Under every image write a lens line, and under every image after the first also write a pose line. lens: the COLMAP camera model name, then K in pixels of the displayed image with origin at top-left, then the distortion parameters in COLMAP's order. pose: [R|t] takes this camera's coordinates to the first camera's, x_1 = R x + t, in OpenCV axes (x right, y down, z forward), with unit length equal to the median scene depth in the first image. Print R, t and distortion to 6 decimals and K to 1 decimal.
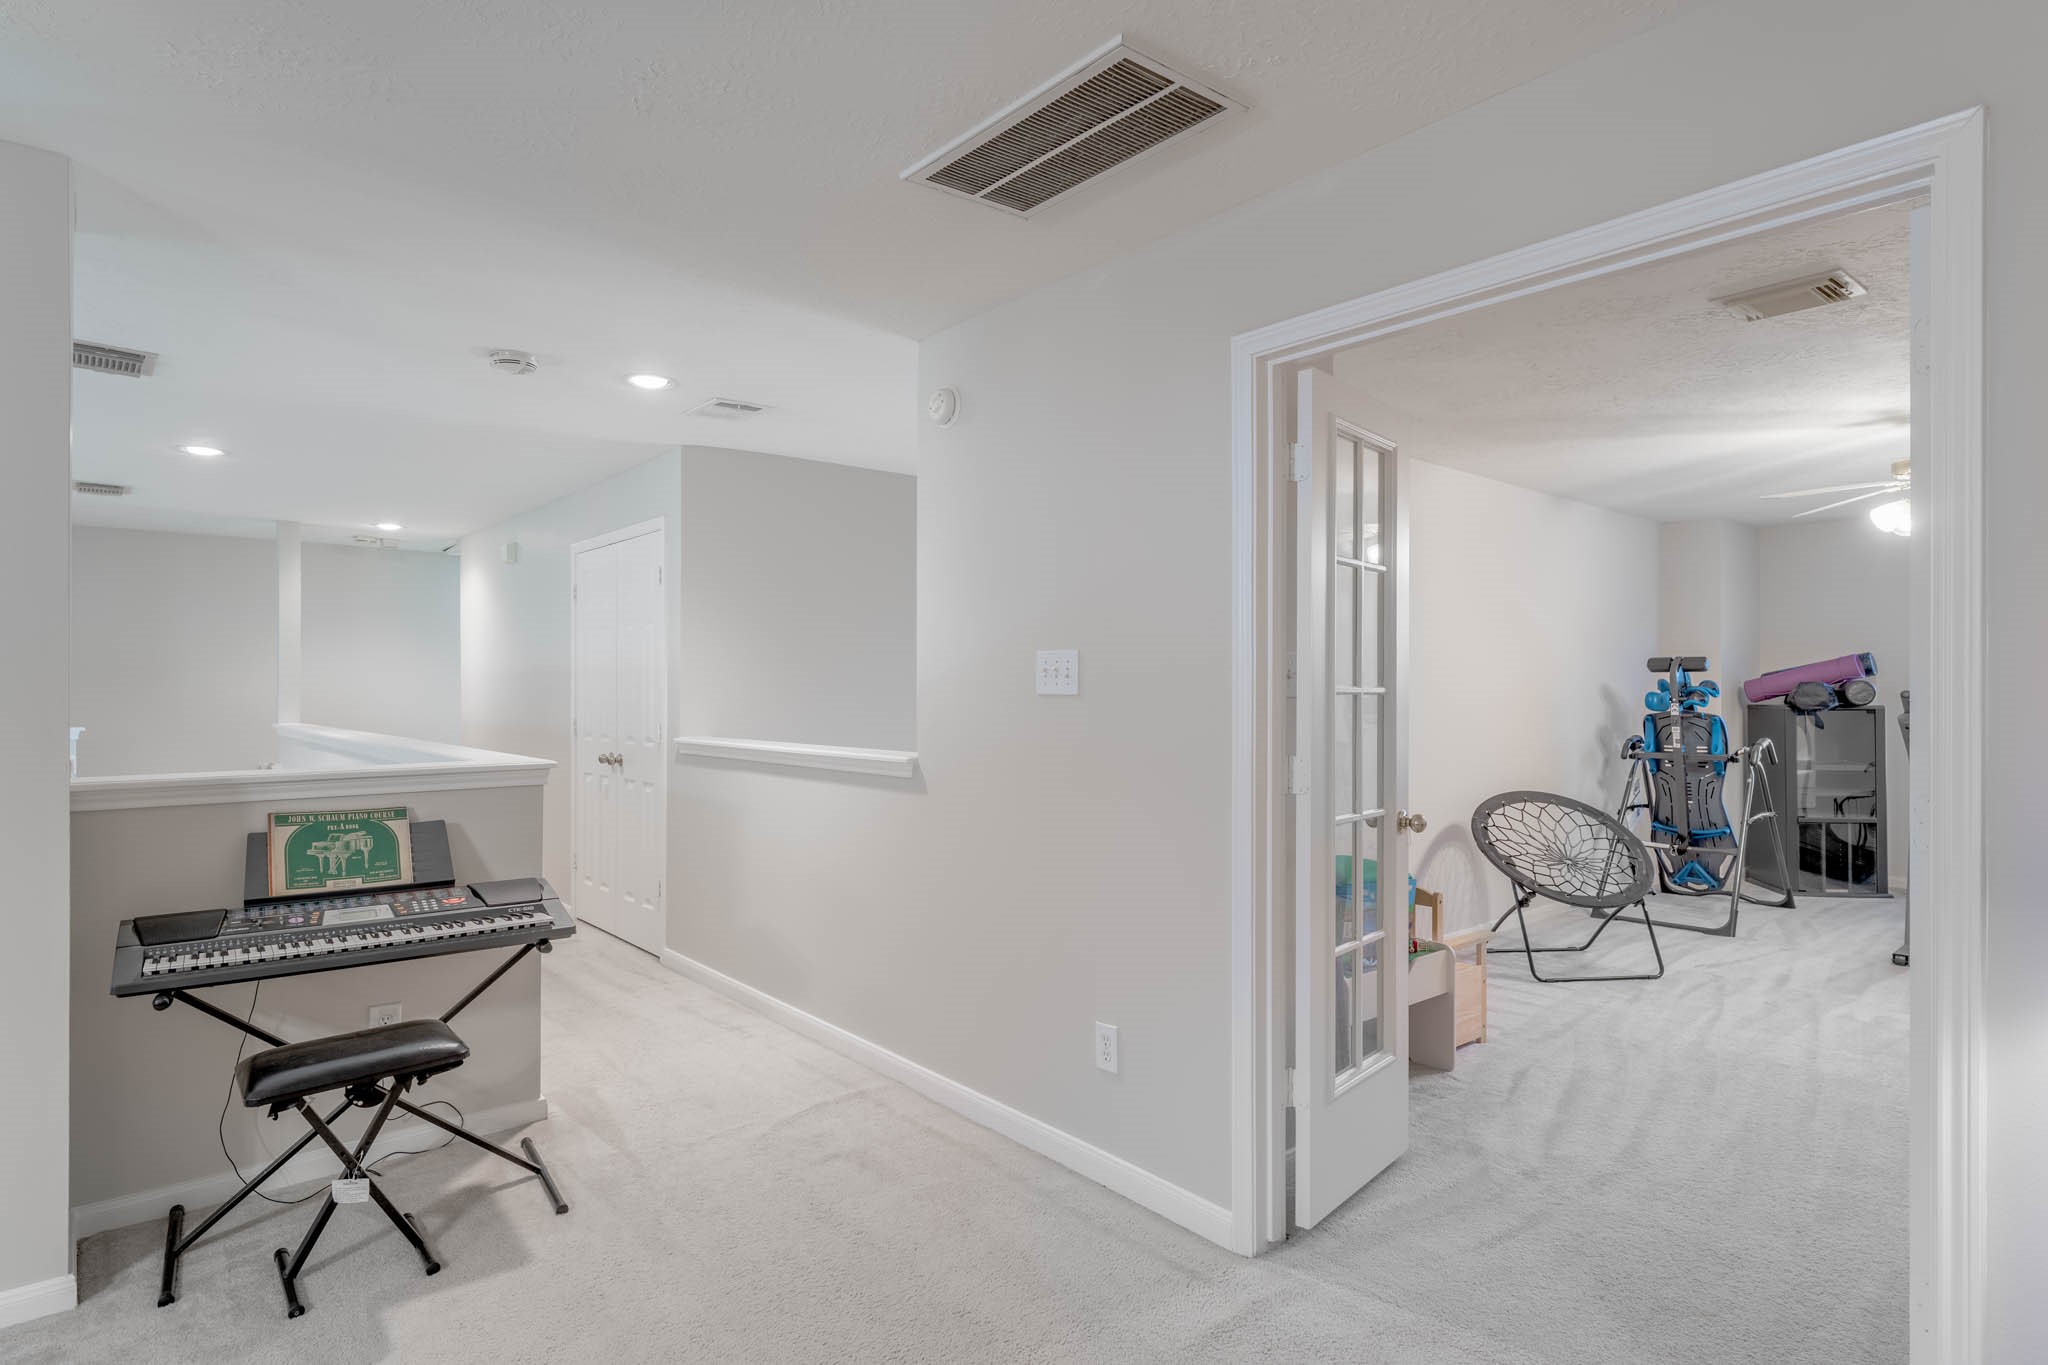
lens RADIAL K [[1086.2, 0, 1027.5], [0, 1086.2, 689.8], [0, 0, 1]] dist [-0.000842, 0.000647]
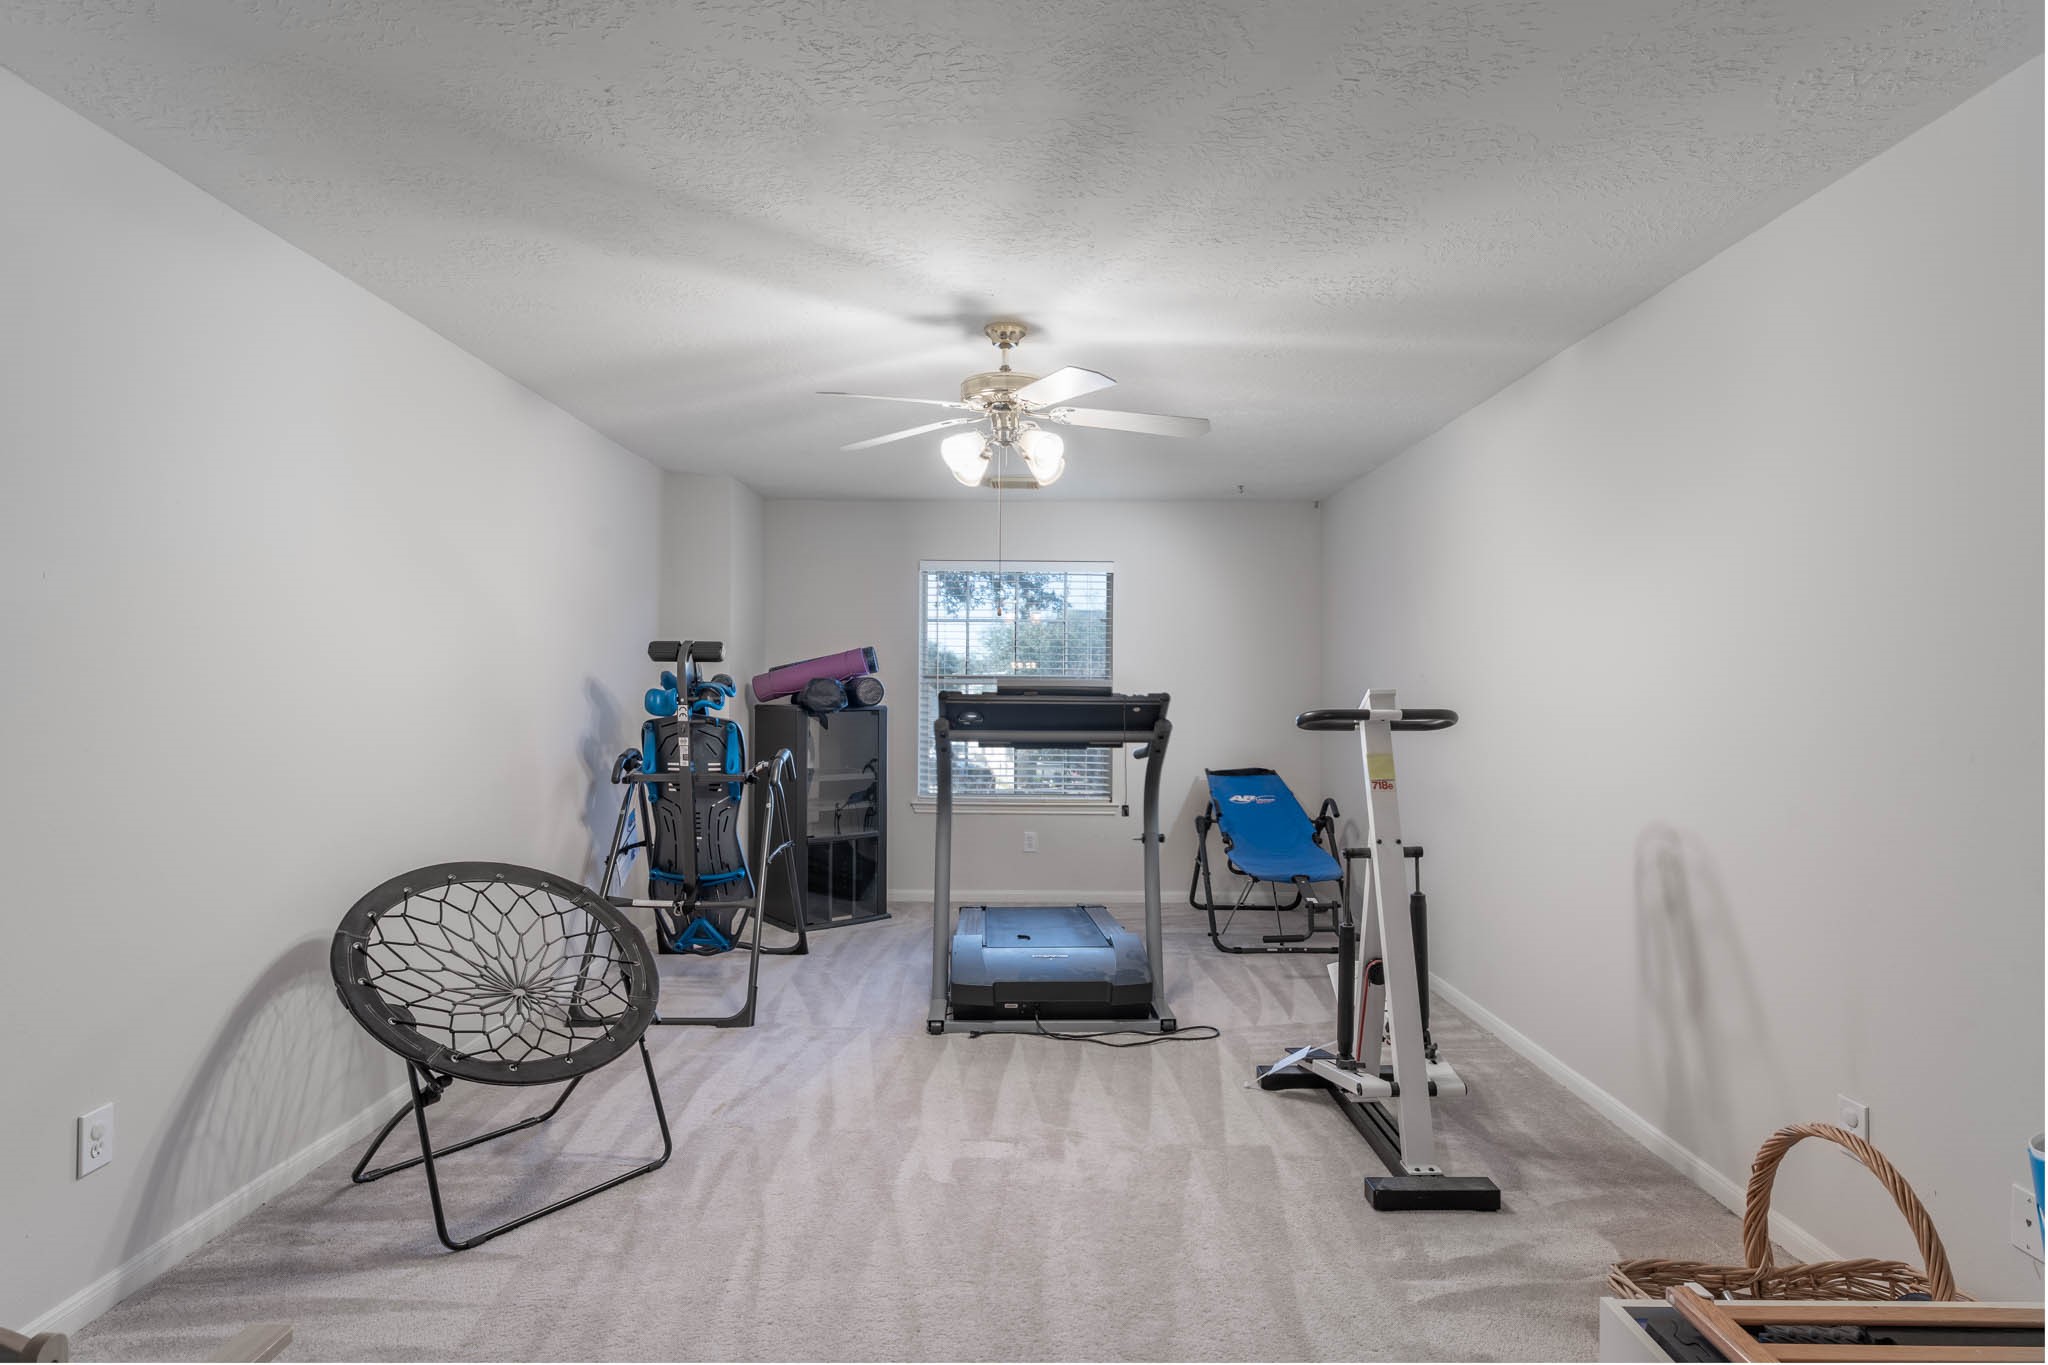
lens RADIAL K [[1086.2, 0, 1027.9], [0, 1086.2, 684.1], [0, 0, 1]] dist [-0.000842, 0.000647]
pose [[0.649608, 0.011660, 0.760180, 0.196470], [-0.012655, 0.999910, -0.004522, -0.001147], [-0.760164, -0.006683, 0.649697, 0.357145]]
